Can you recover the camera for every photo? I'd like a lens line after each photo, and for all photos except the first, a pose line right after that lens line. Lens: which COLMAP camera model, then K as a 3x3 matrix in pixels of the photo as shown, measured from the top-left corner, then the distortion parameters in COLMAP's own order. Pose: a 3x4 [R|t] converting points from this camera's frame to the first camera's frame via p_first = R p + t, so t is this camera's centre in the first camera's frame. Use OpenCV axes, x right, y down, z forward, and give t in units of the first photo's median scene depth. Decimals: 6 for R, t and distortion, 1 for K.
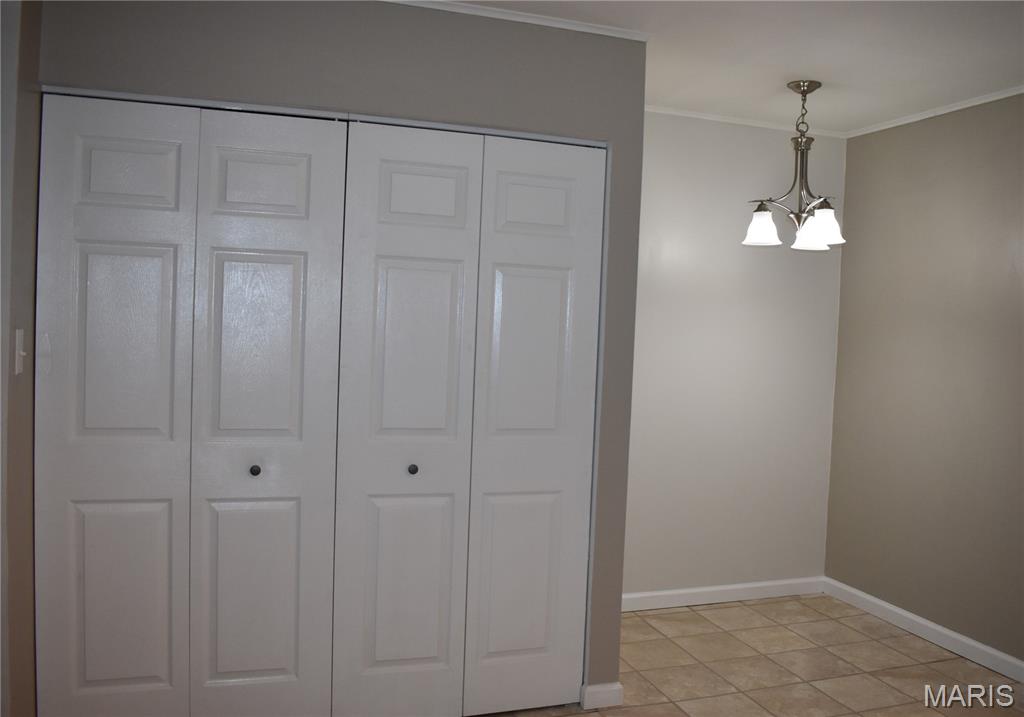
lens RADIAL K [[863.1, 0, 459.1], [0, 863.1, 358.8], [0, 0, 1]] dist [-0.095383, 0.010836]
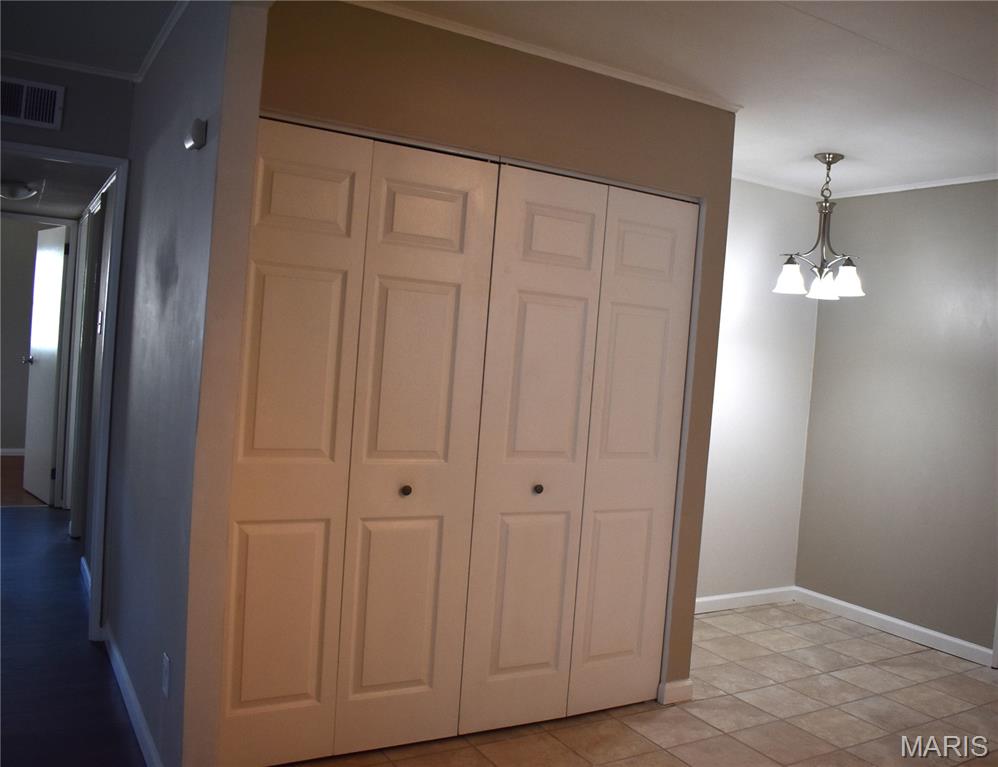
lens RADIAL K [[885.0, 0, 499.0], [0, 885.0, 383.5], [0, 0, 1]] dist [-0.092056, -0.003407]
pose [[0.973605, 0.025945, 0.226758, -0.303251], [-0.026511, 0.999648, -0.000549, -0.001915], [-0.226693, -0.005477, 0.973951, -0.059104]]
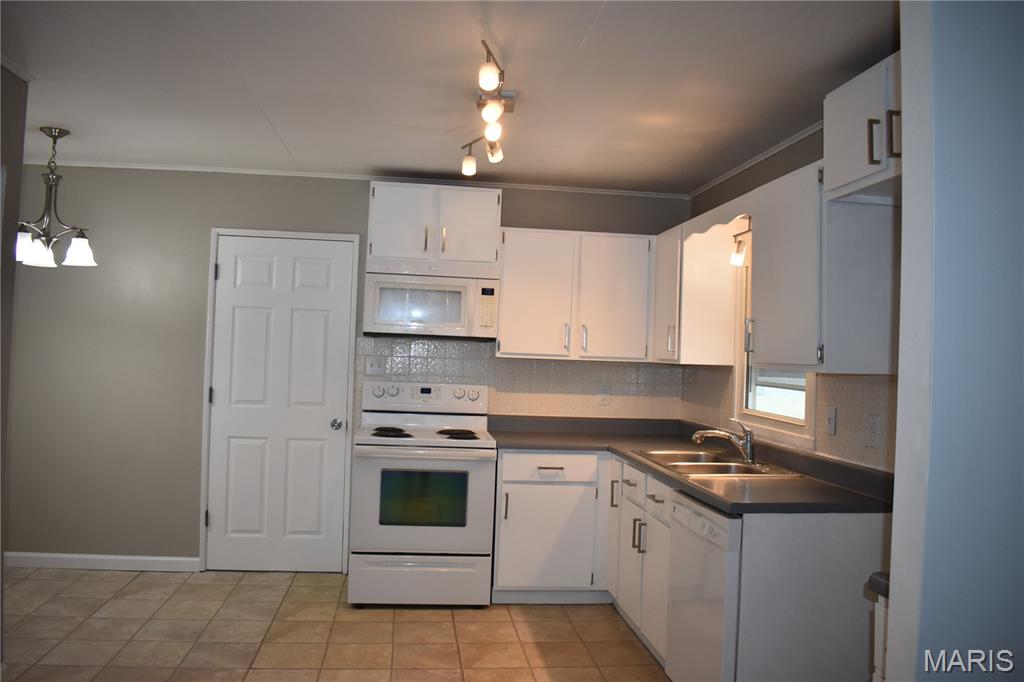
lens RADIAL K [[817.3, 0, 512.0], [0, 817.3, 341.0], [0, 0, 1]] dist [-0.089884, 0.000552]
pose [[0.179897, -0.015127, 0.983569, -0.609285], [0.016415, 0.999789, 0.012375, -0.028724], [-0.983549, 0.013919, 0.180107, 0.163007]]
